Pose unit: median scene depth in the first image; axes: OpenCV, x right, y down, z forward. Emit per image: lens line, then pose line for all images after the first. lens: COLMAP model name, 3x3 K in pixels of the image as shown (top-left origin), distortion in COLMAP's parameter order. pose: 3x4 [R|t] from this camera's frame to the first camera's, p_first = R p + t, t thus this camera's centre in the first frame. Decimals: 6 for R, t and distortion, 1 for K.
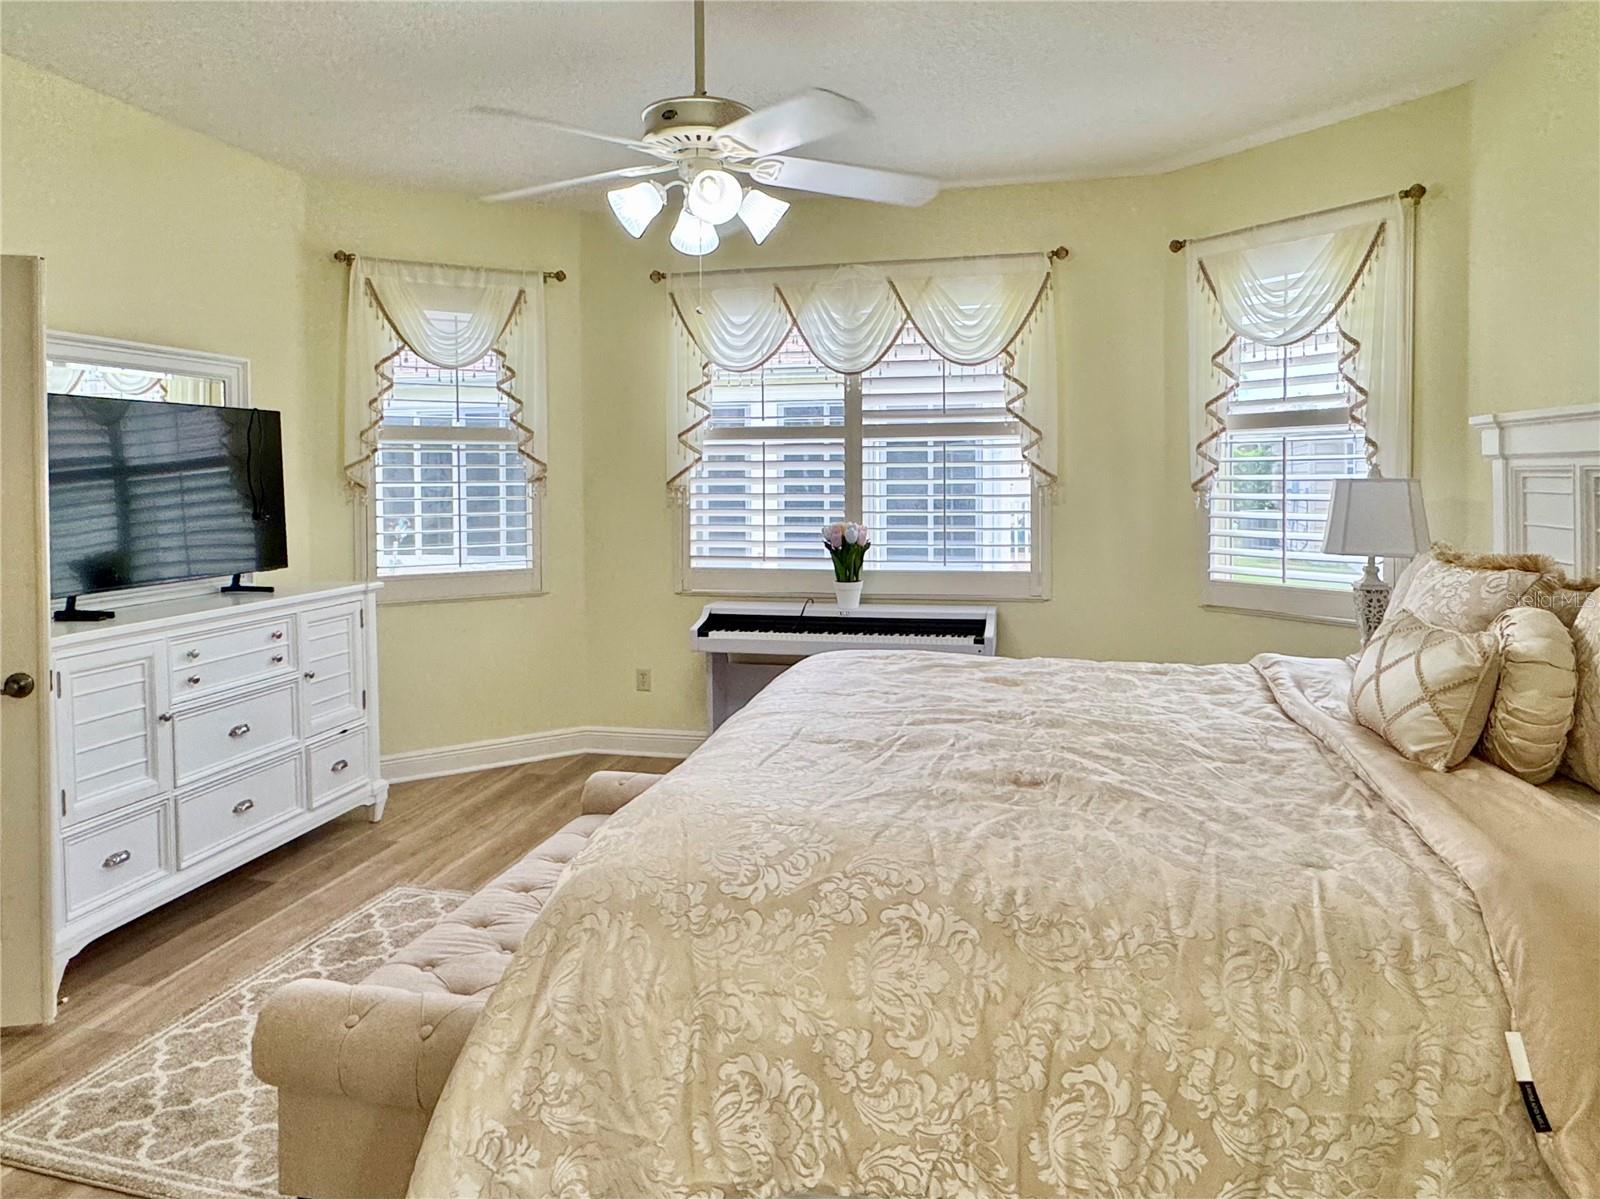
lens RADIAL K [[1083.7, 0, 800.0], [0, 1083.7, 599.5], [0, 0, 1]] dist [0.000126, -0.000260]
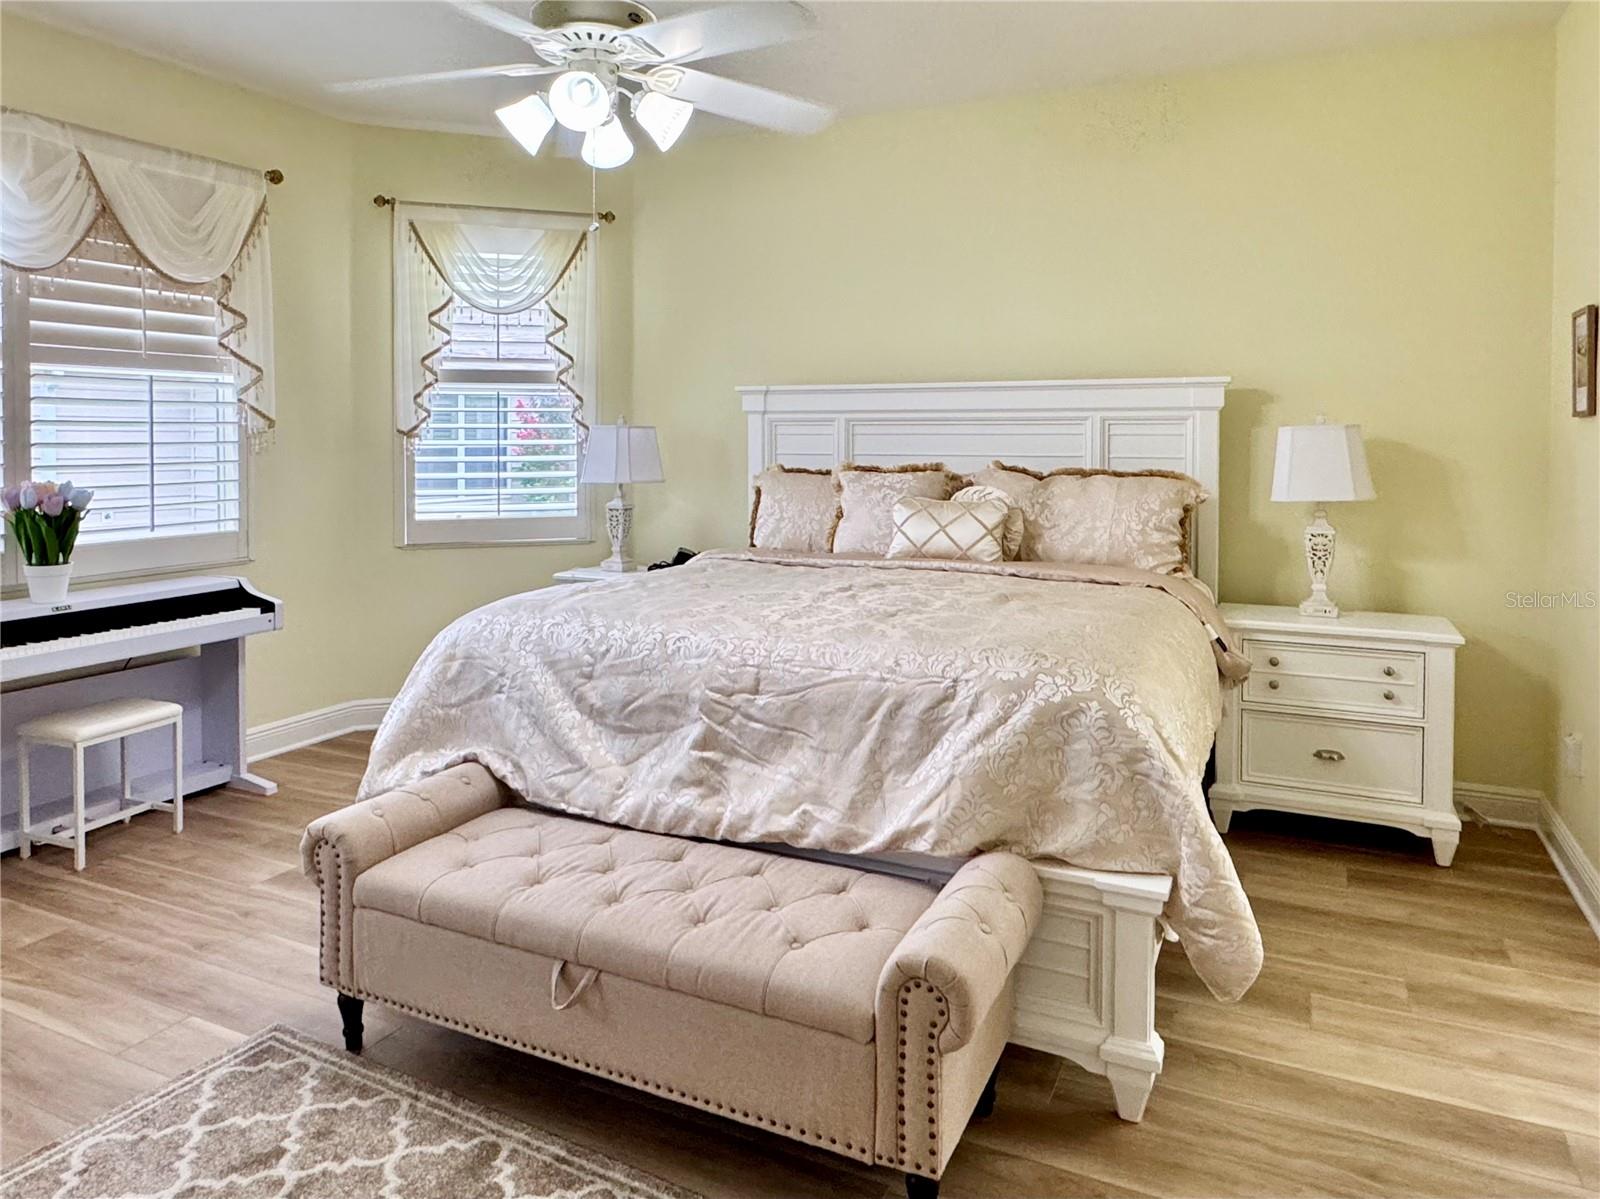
lens RADIAL K [[1085.9, 0, 800.0], [0, 1085.9, 599.5], [0, 0, 1]] dist [0.017036, -0.000570]
pose [[0.201456, -0.140325, 0.969394, -0.662395], [0.110562, 0.986617, 0.119842, -0.030314], [-0.973238, 0.083035, 0.214275, 0.429230]]
